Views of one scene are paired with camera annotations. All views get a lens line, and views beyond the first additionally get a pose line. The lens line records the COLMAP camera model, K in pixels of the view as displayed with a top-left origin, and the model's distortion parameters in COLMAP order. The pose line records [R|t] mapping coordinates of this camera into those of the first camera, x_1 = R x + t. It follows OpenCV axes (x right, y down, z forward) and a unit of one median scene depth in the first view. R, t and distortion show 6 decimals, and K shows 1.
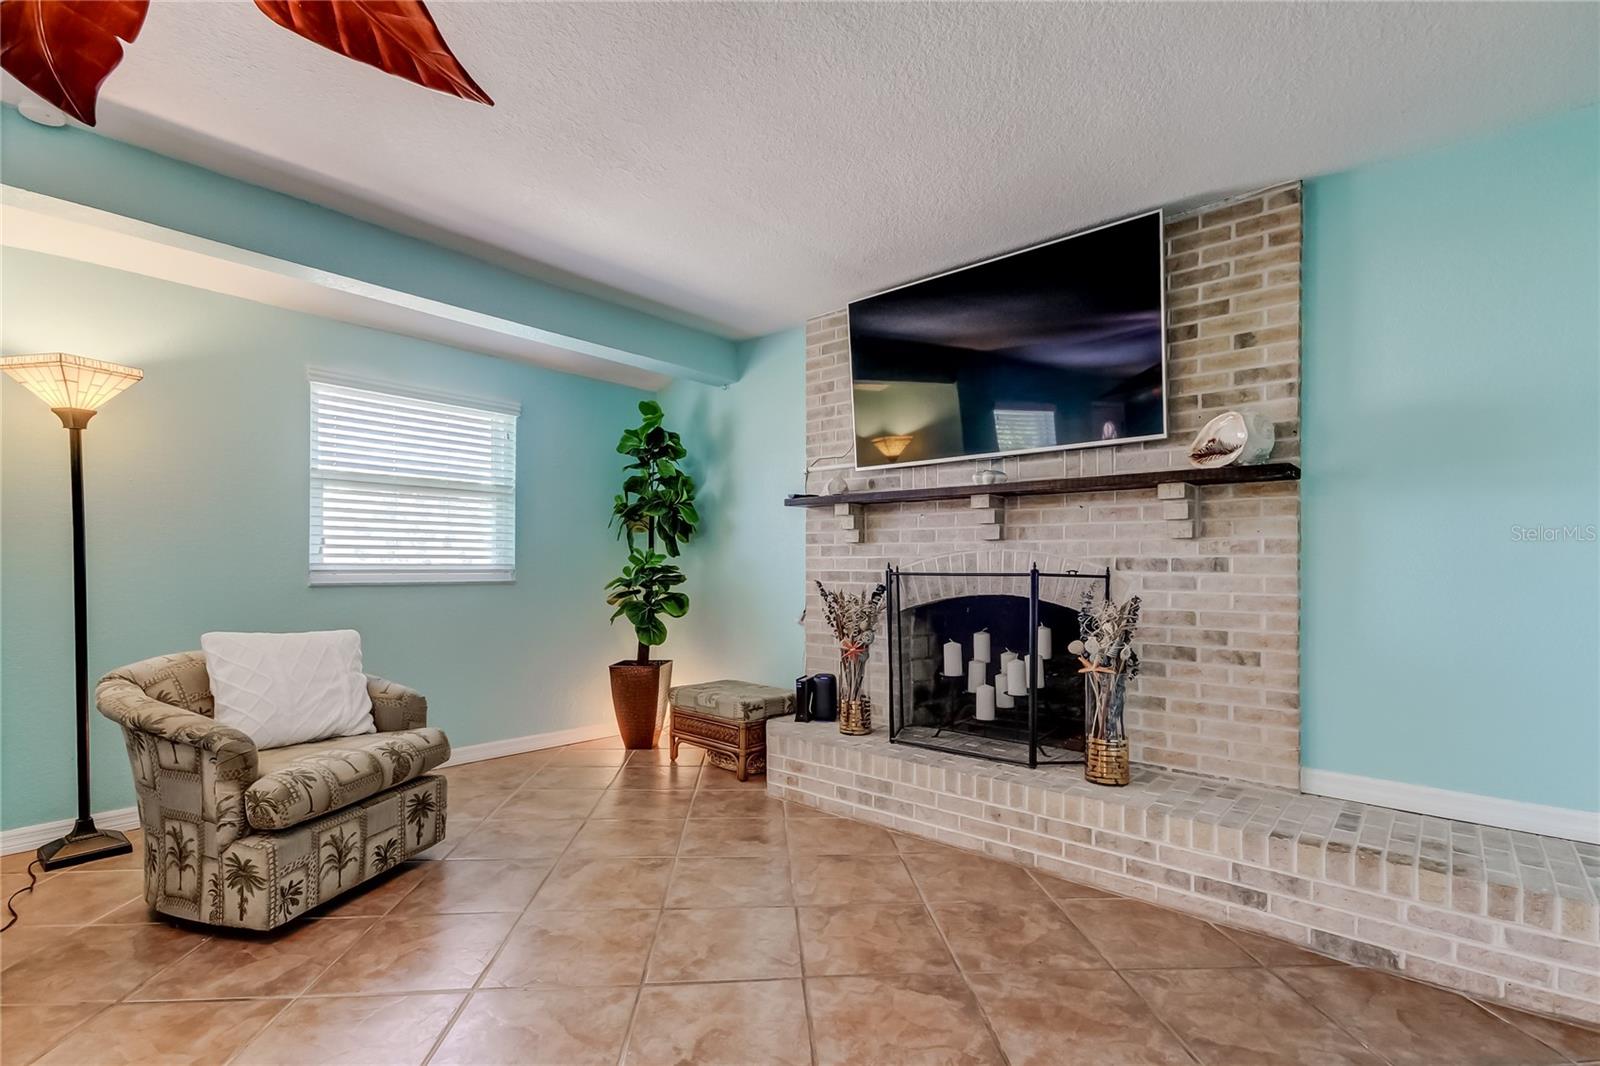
lens RADIAL K [[740.1, 0, 810.5], [0, 740.1, 558.5], [0, 0, 1]] dist [0.018144, -0.000473]
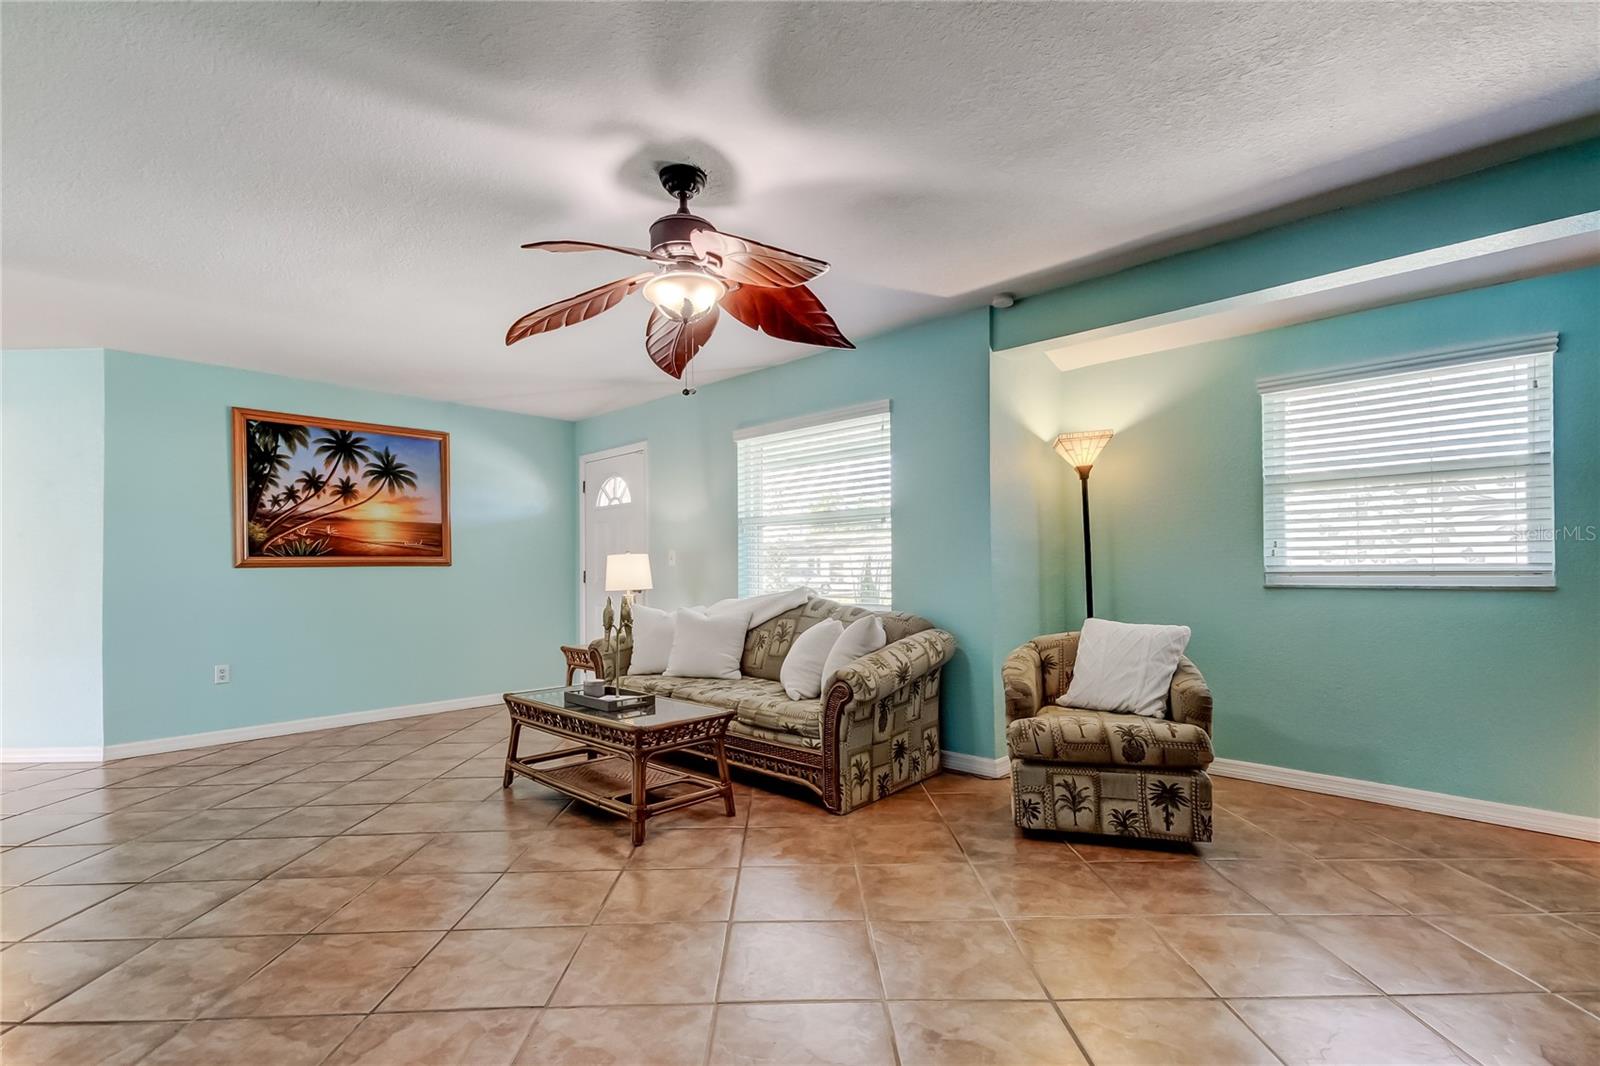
lens RADIAL K [[740.1, 0, 810.5], [0, 740.1, 558.5], [0, 0, 1]] dist [0.018144, -0.000473]
pose [[-0.053923, -0.020846, -0.998327, 0.530031], [0.017943, 0.999600, -0.021842, 0.009496], [0.998384, -0.019091, -0.053528, 0.517330]]
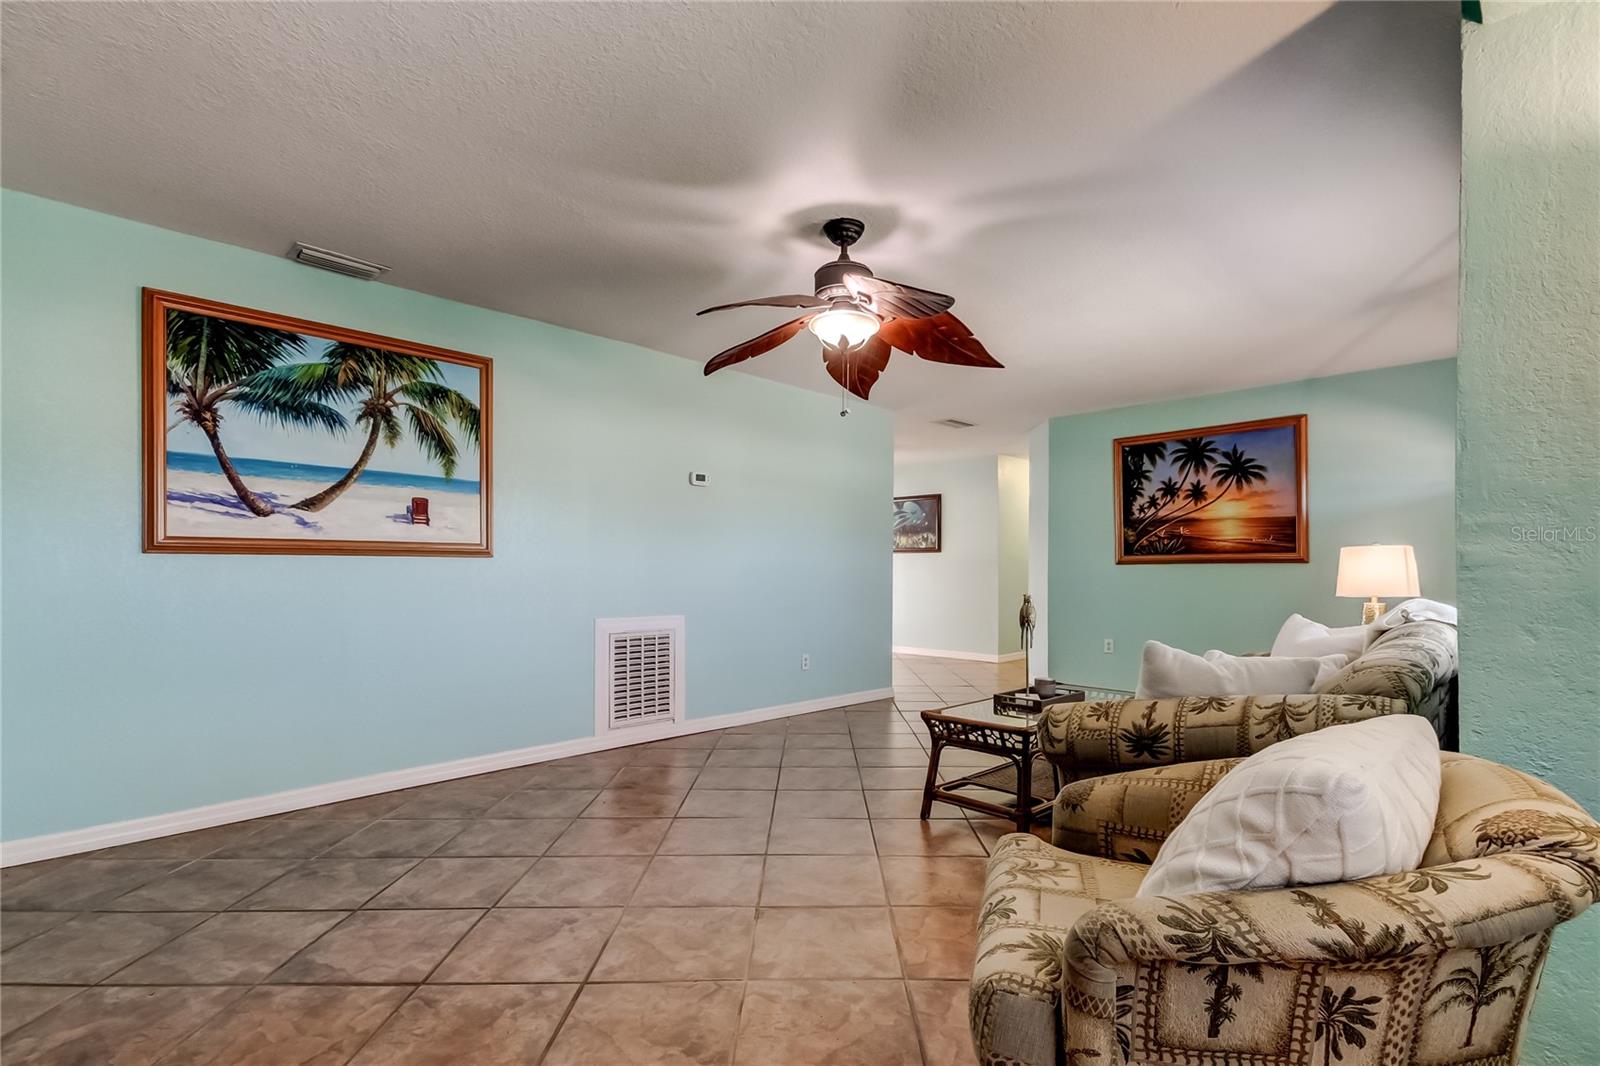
lens RADIAL K [[740.1, 0, 810.5], [0, 740.1, 558.5], [0, 0, 1]] dist [0.018144, -0.000473]
pose [[-0.996826, -0.008151, 0.079187, -0.419654], [-0.010070, 0.999664, -0.023865, 0.013258], [-0.078966, -0.024587, -0.996574, 1.375953]]
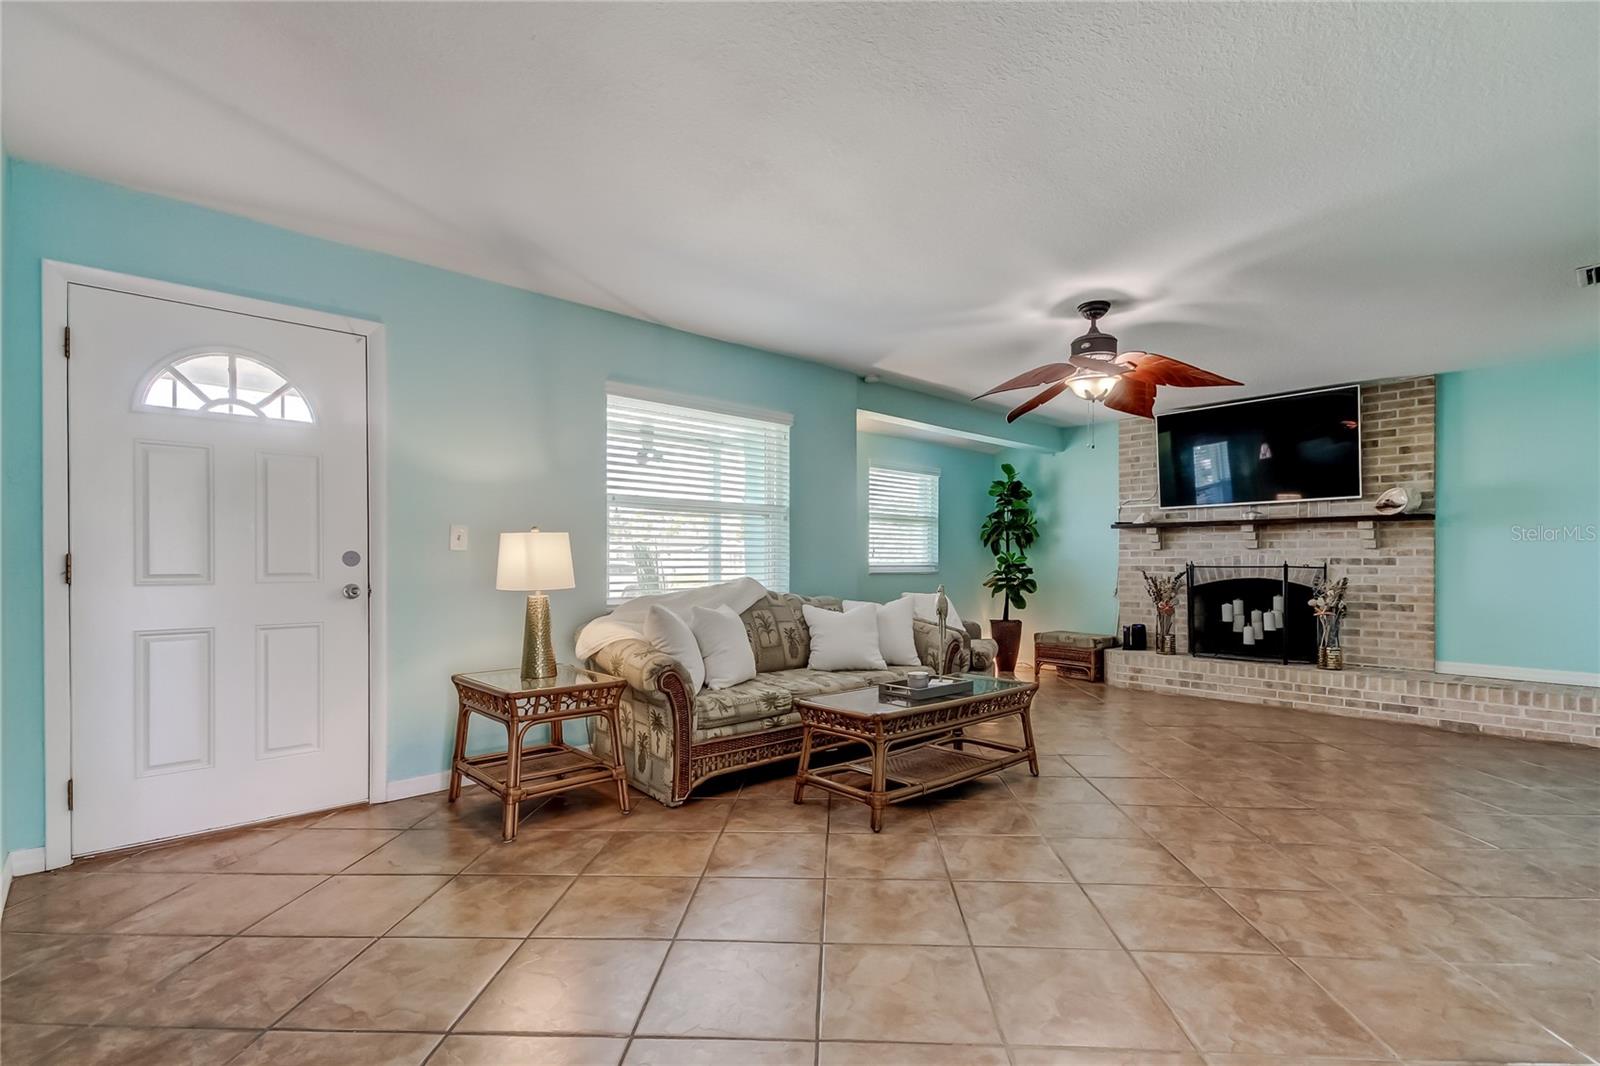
lens RADIAL K [[740.1, 0, 810.5], [0, 740.1, 558.5], [0, 0, 1]] dist [0.018144, -0.000473]
pose [[0.993029, -0.002477, -0.117841, -0.750698], [0.002917, 0.999989, 0.003561, -0.011482], [0.117830, -0.003880, 0.993026, -1.161949]]
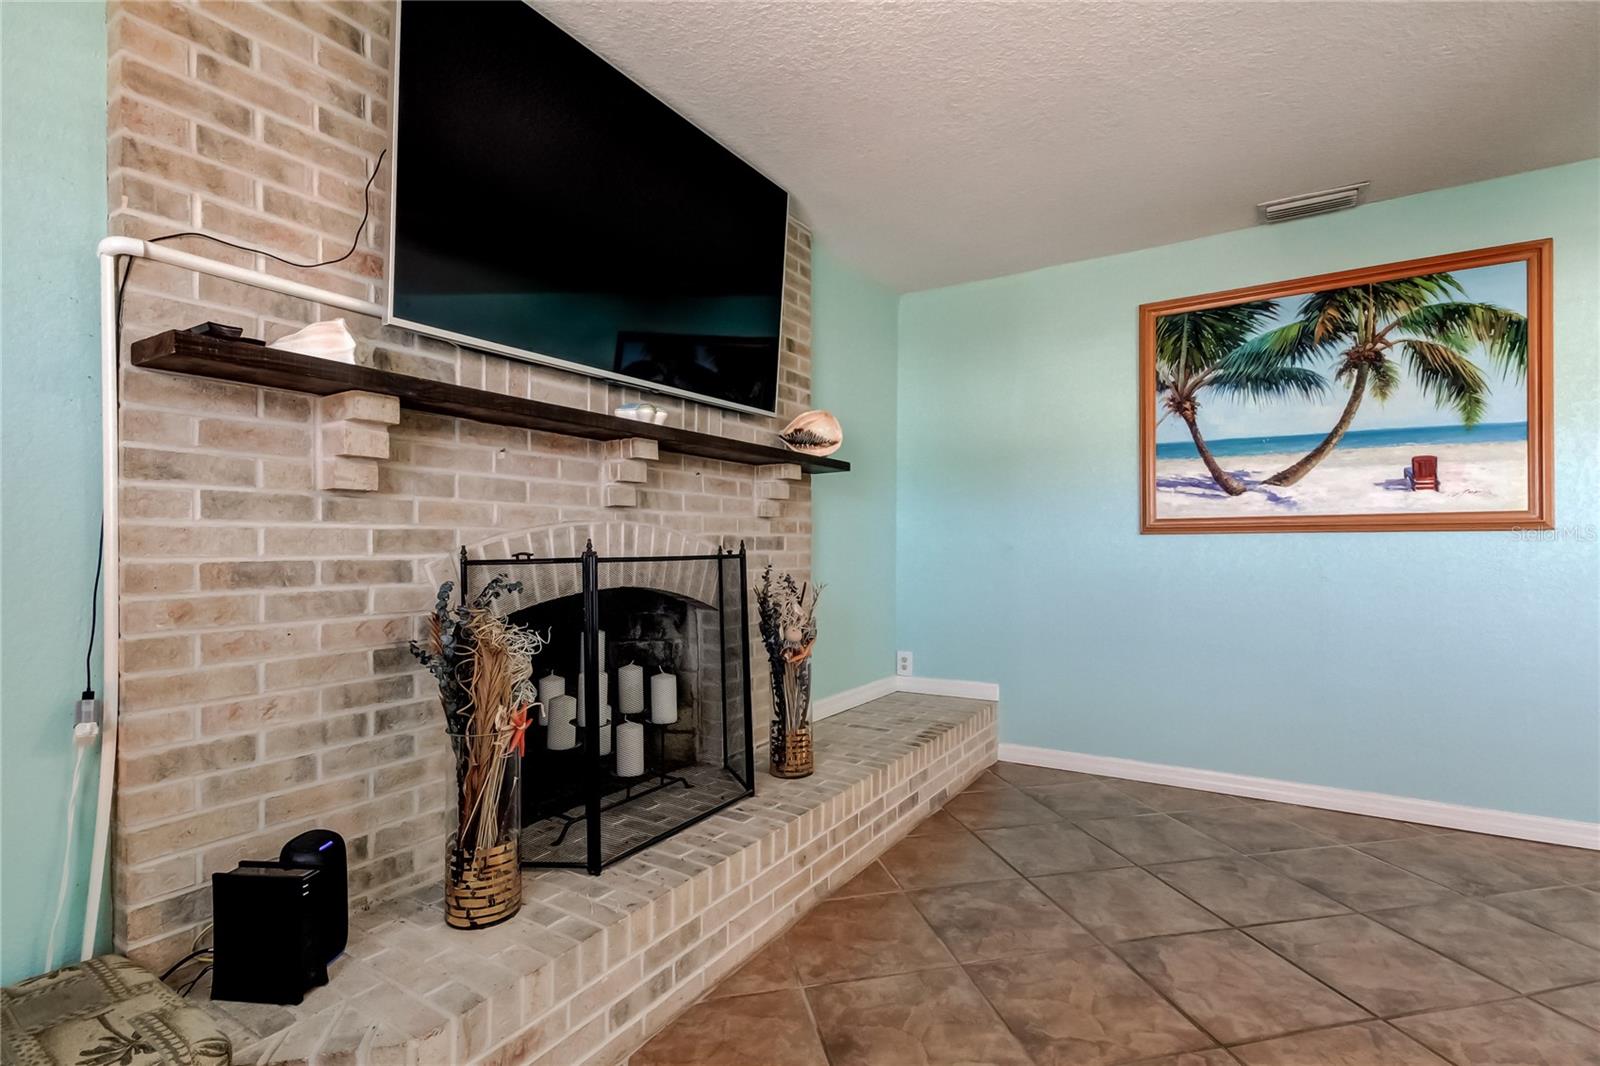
lens RADIAL K [[748.7, 0, 809.8], [0, 748.7, 547.4], [0, 0, 1]] dist [0.015370, -0.000536]
pose [[-0.146455, -0.006824, 0.989194, -0.538497], [-0.007838, 0.999953, 0.005737, 0.007959], [-0.989186, -0.006913, -0.146502, 1.106825]]
